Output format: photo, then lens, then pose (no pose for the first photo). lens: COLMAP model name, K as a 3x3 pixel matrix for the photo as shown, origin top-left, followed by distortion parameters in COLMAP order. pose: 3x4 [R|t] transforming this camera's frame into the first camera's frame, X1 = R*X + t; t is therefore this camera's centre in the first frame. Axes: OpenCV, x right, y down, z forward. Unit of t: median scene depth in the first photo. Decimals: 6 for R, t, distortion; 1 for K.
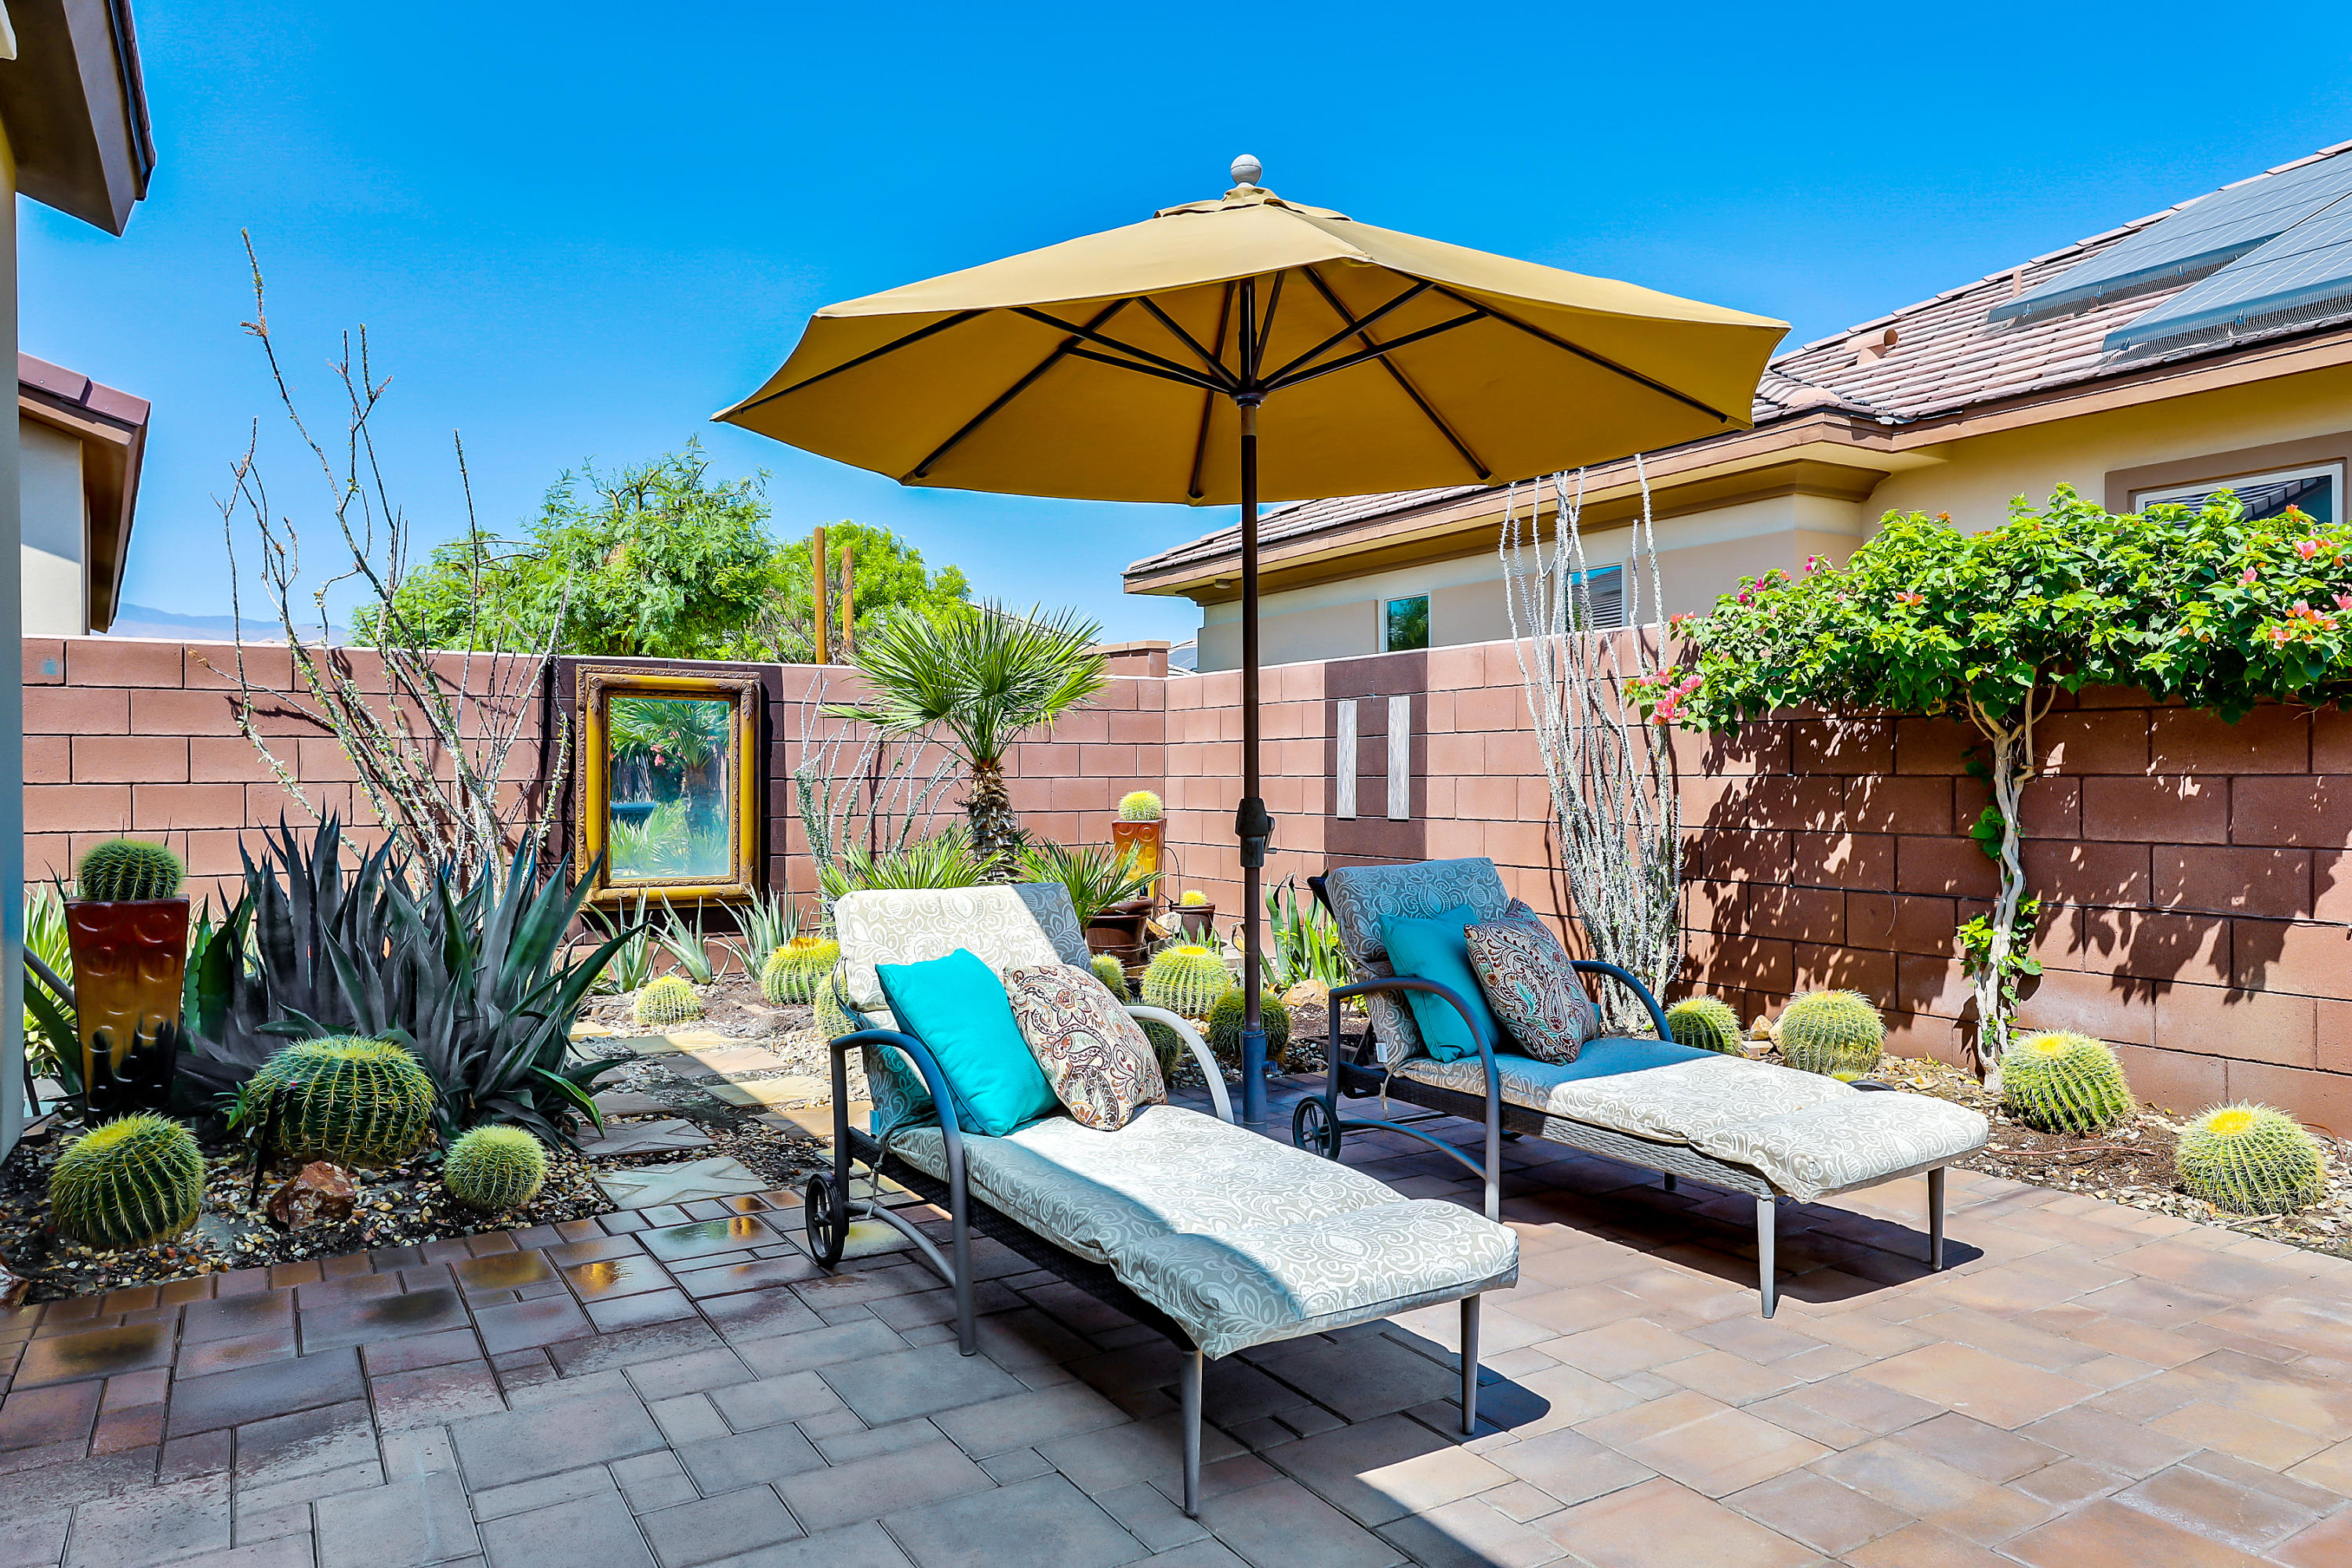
lens RADIAL K [[1518.4, 0, 1176.0], [0, 1518.4, 784.0], [0, 0, 1]] dist [0.013875, 0.000961]
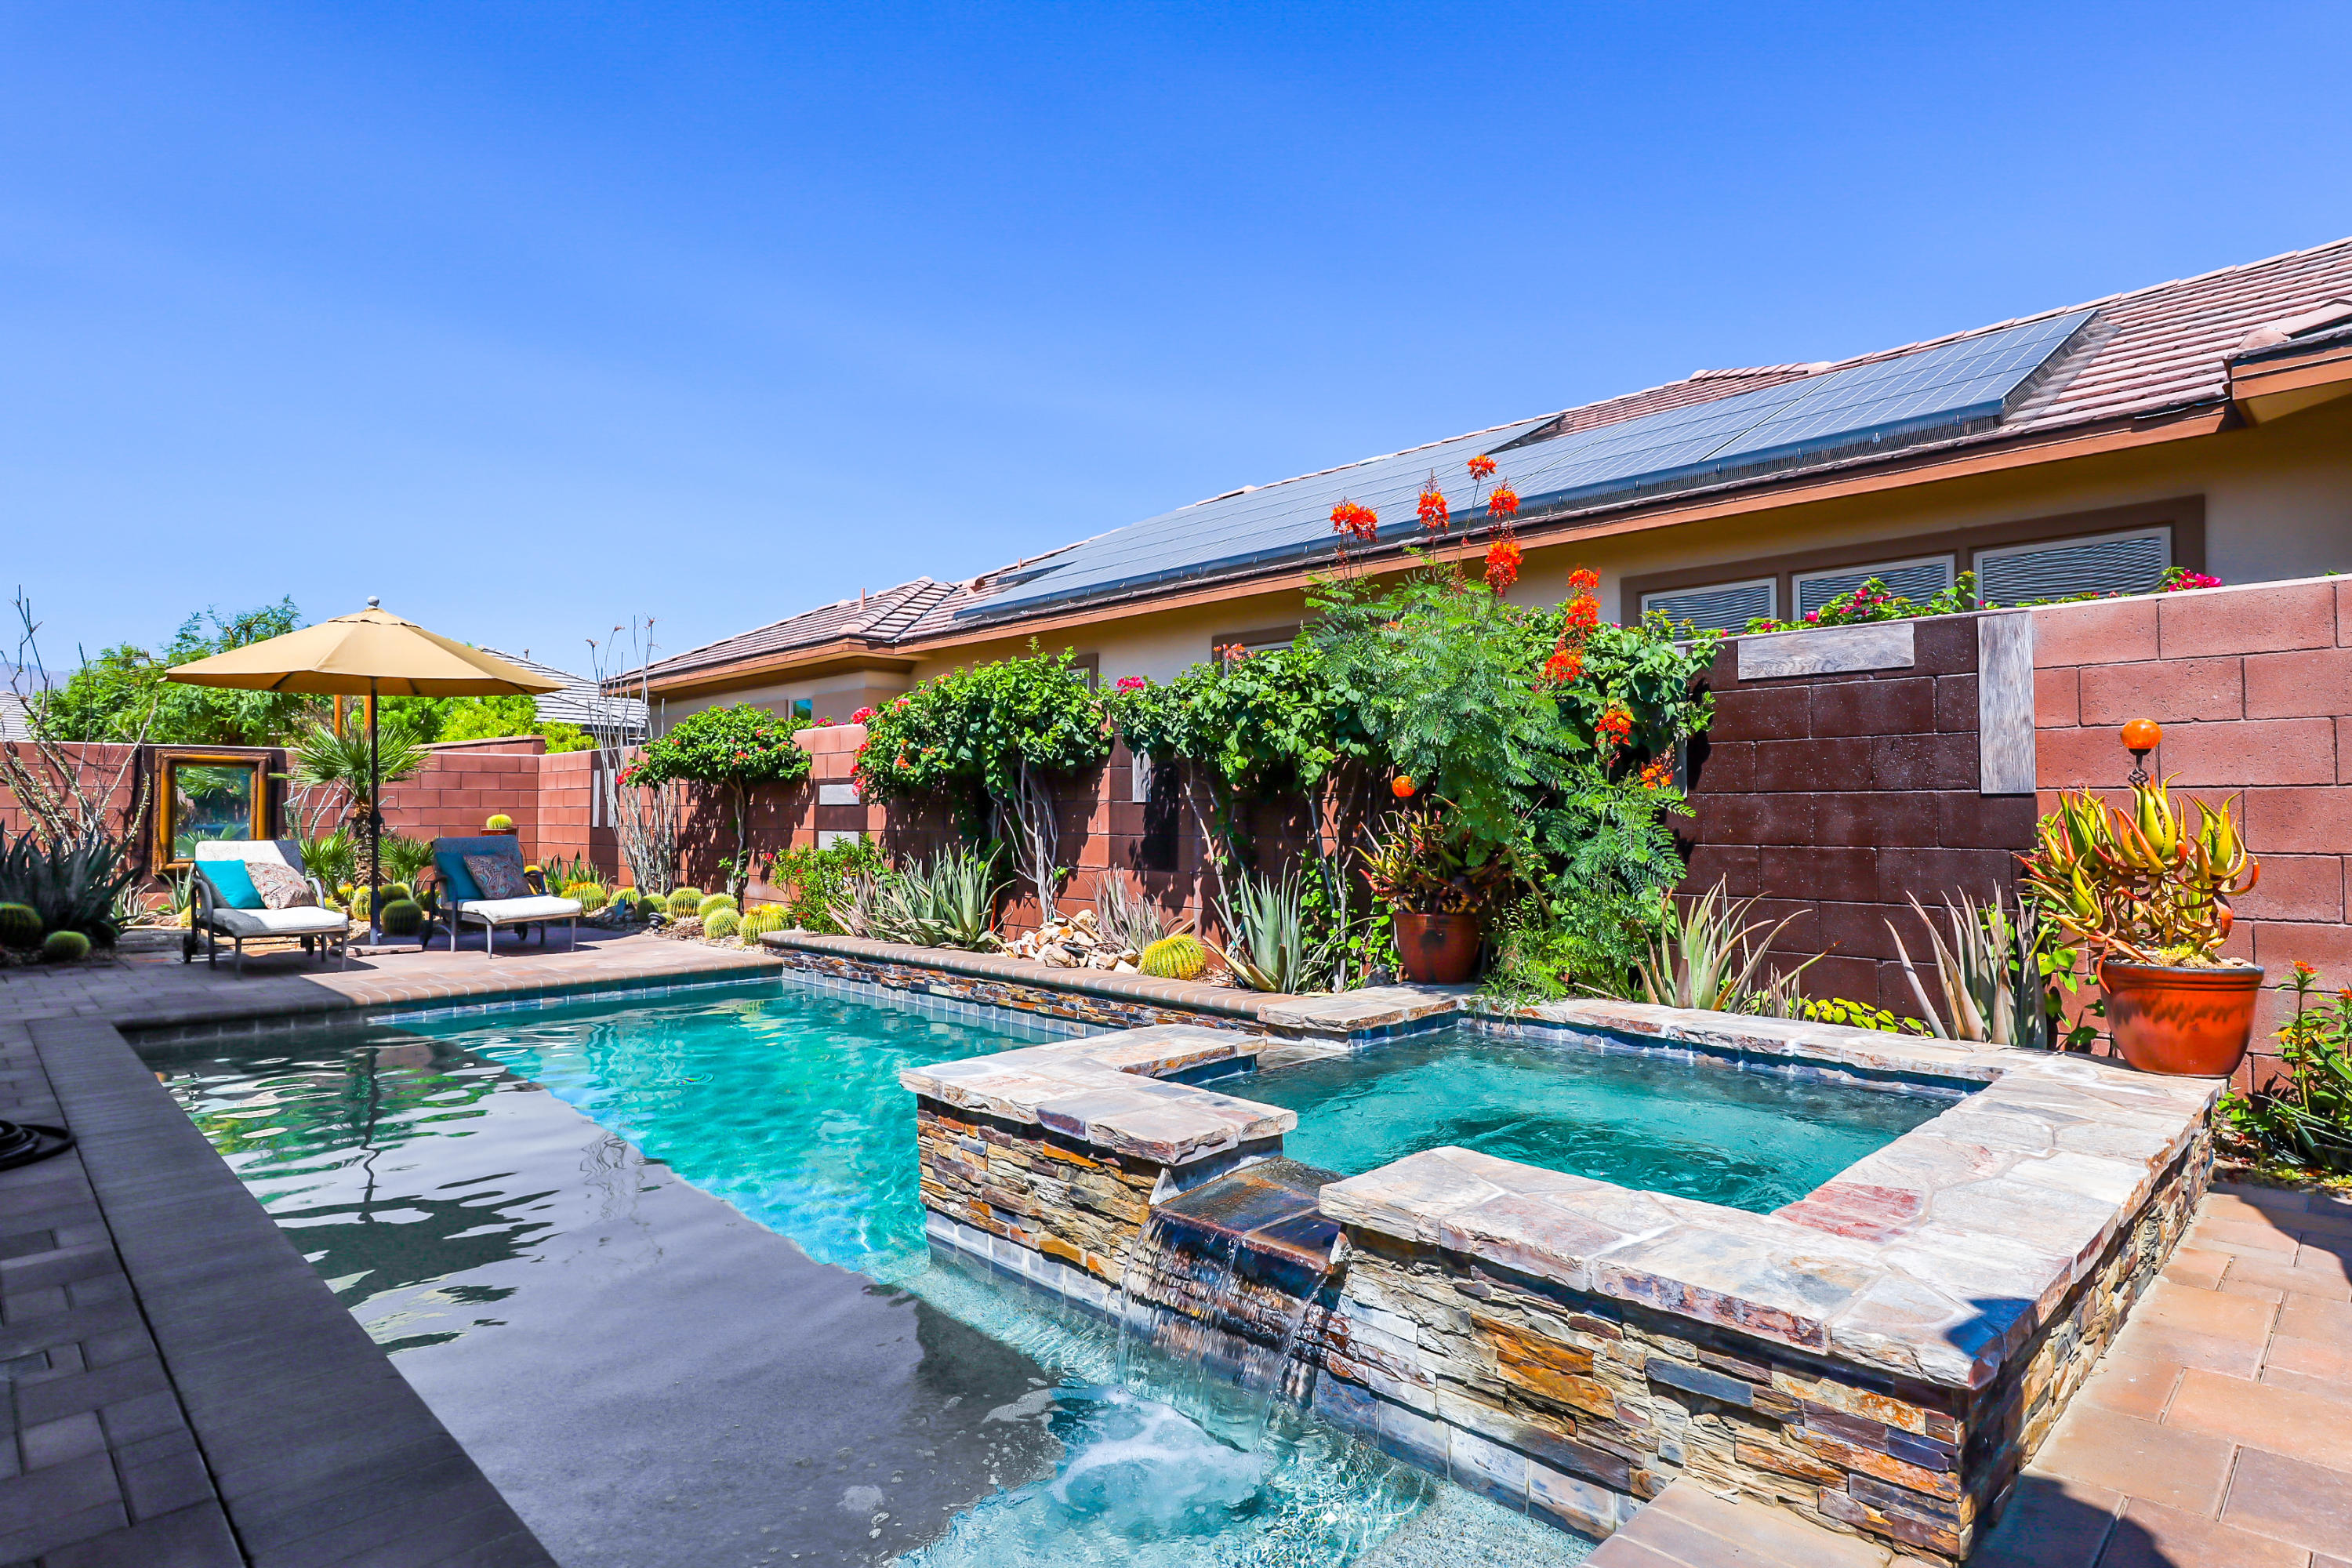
lens RADIAL K [[1250.7, 0, 1176.0], [0, 1250.7, 784.0], [0, 0, 1]] dist [0.006416, 0.000000]
pose [[0.973091, 0.008796, 0.230254, 0.526166], [-0.002396, 0.999603, -0.028059, 0.009616], [-0.230409, 0.026752, 0.972726, -0.903118]]
